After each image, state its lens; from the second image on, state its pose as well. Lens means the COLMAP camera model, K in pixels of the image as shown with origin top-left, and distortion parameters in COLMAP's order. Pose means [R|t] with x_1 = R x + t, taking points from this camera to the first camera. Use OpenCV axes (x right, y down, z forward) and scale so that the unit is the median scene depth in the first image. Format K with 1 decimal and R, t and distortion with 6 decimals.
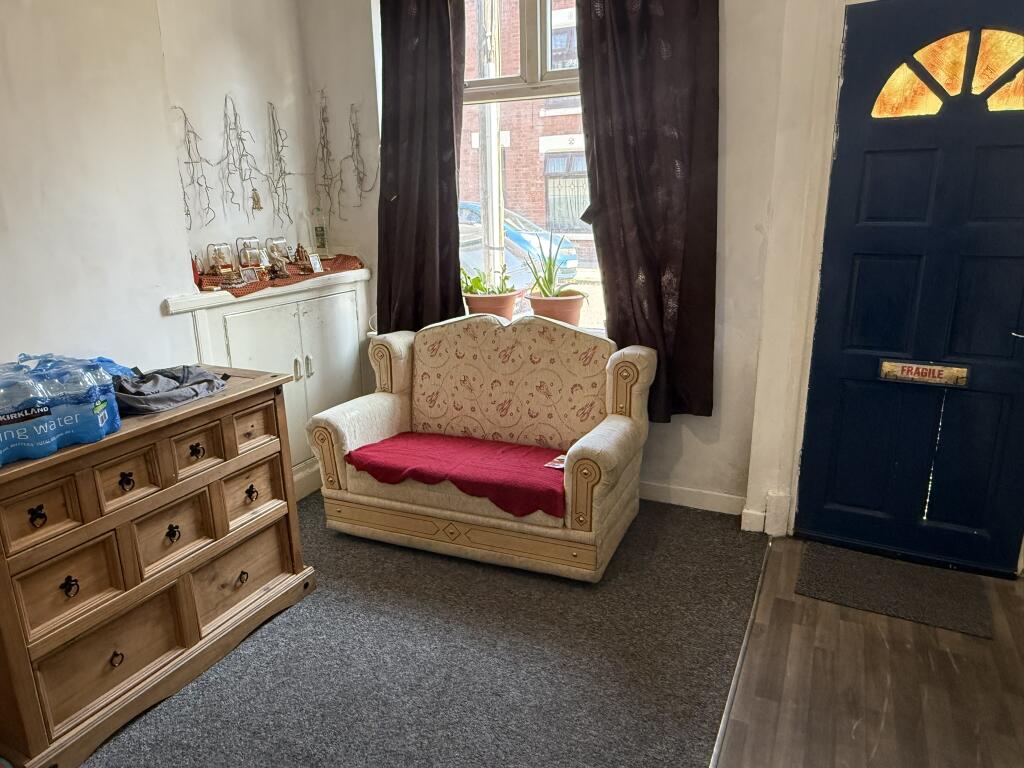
lens RADIAL K [[689.6, 0, 512.2], [0, 689.6, 386.9], [0, 0, 1]] dist [-0.006073, -0.000823]
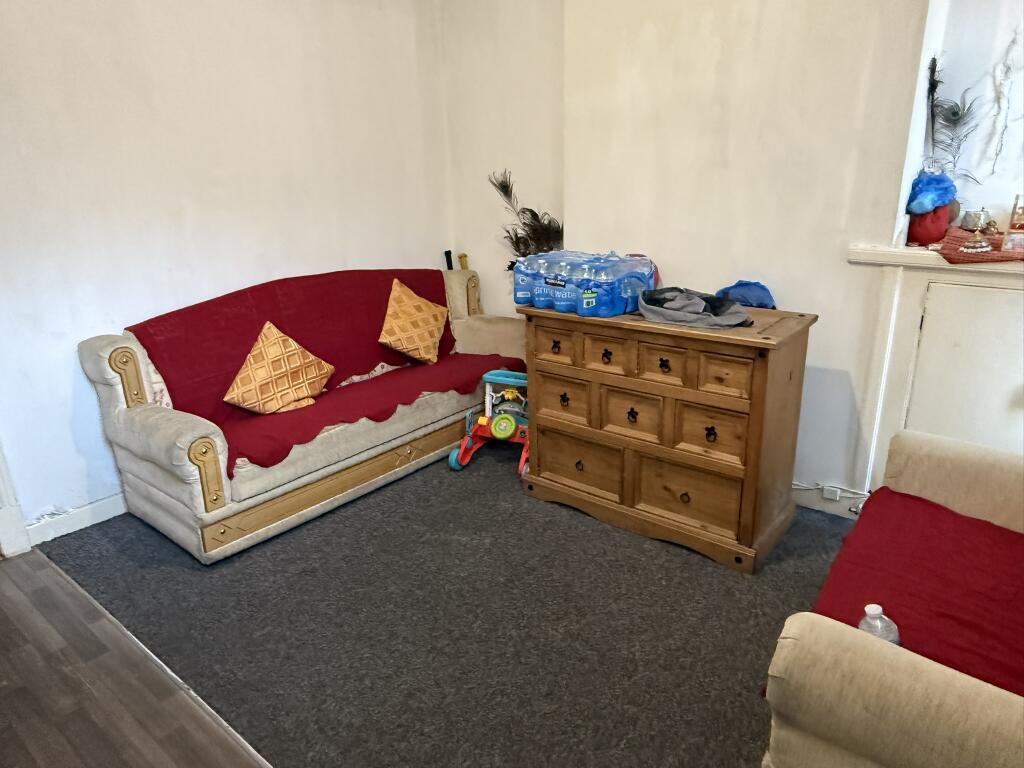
lens RADIAL K [[689.6, 0, 512.4], [0, 689.6, 383.9], [0, 0, 1]] dist [-0.006073, -0.000823]
pose [[-0.256089, 0.323348, -0.910969, 0.687156], [-0.227008, 0.895923, 0.381823, -0.267304], [0.939620, 0.304578, -0.156033, 0.952376]]
